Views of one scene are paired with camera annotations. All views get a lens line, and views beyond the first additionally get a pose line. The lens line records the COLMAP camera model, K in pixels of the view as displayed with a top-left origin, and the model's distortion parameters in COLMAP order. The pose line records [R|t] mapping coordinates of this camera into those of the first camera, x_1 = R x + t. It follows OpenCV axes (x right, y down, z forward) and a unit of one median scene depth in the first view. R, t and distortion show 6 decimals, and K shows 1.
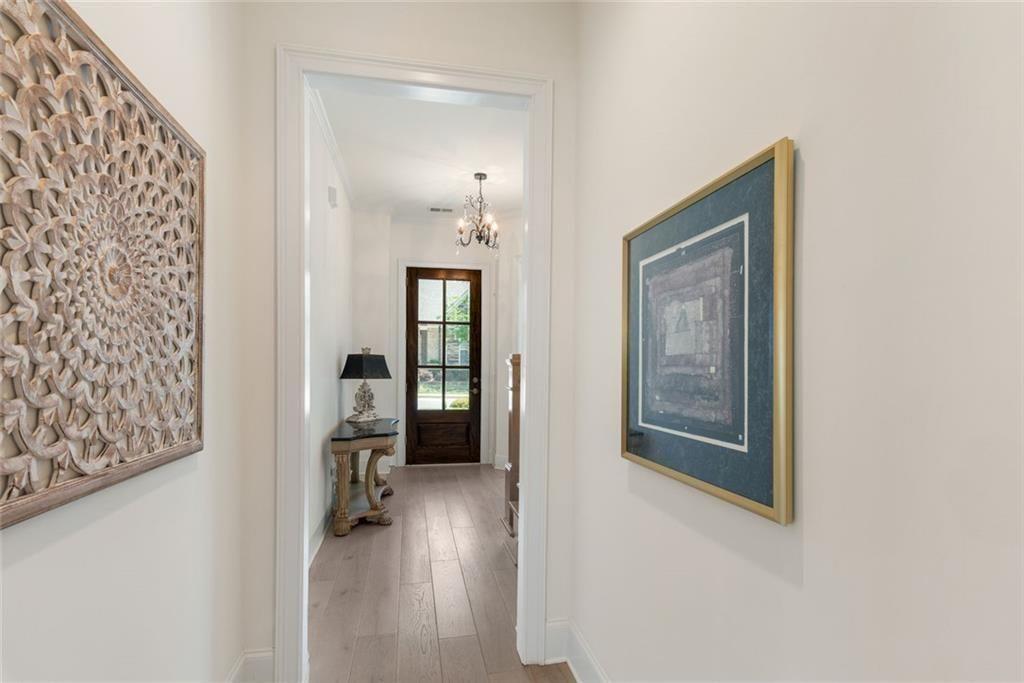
lens RADIAL K [[502.3, 0, 513.4], [0, 502.3, 348.9], [0, 0, 1]] dist [0.017345, 0.001188]
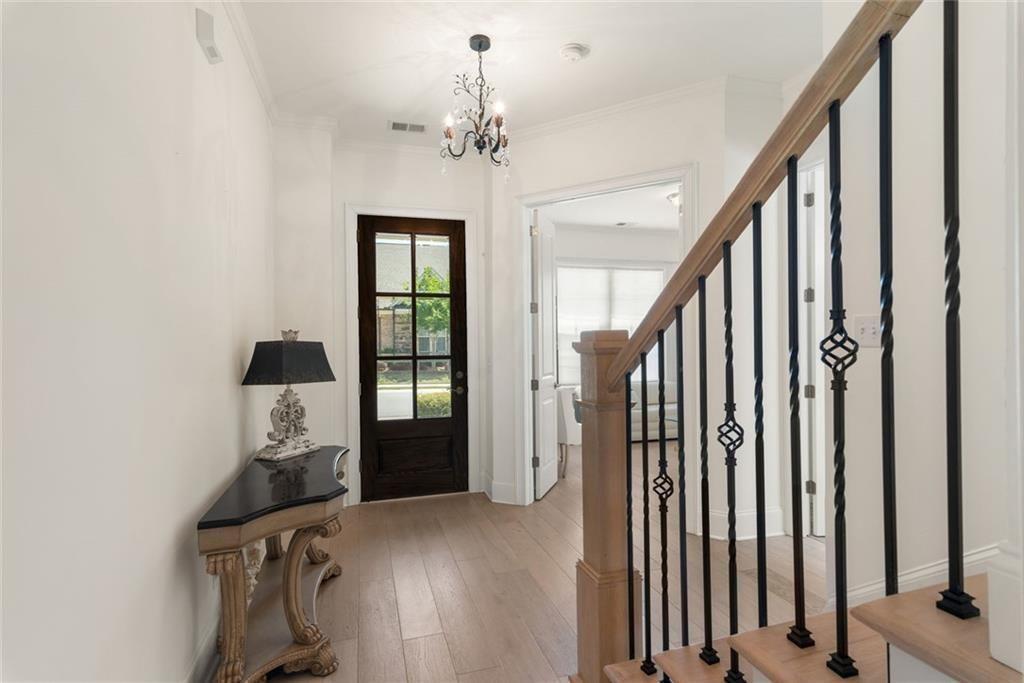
lens RADIAL K [[502.3, 0, 508.6], [0, 502.3, 334.4], [0, 0, 1]] dist [0.017345, 0.001188]
pose [[0.996778, -0.016990, 0.078387, -0.081483], [0.016891, 0.999855, 0.001925, 0.005677], [-0.078408, -0.000595, 0.996921, 0.379788]]
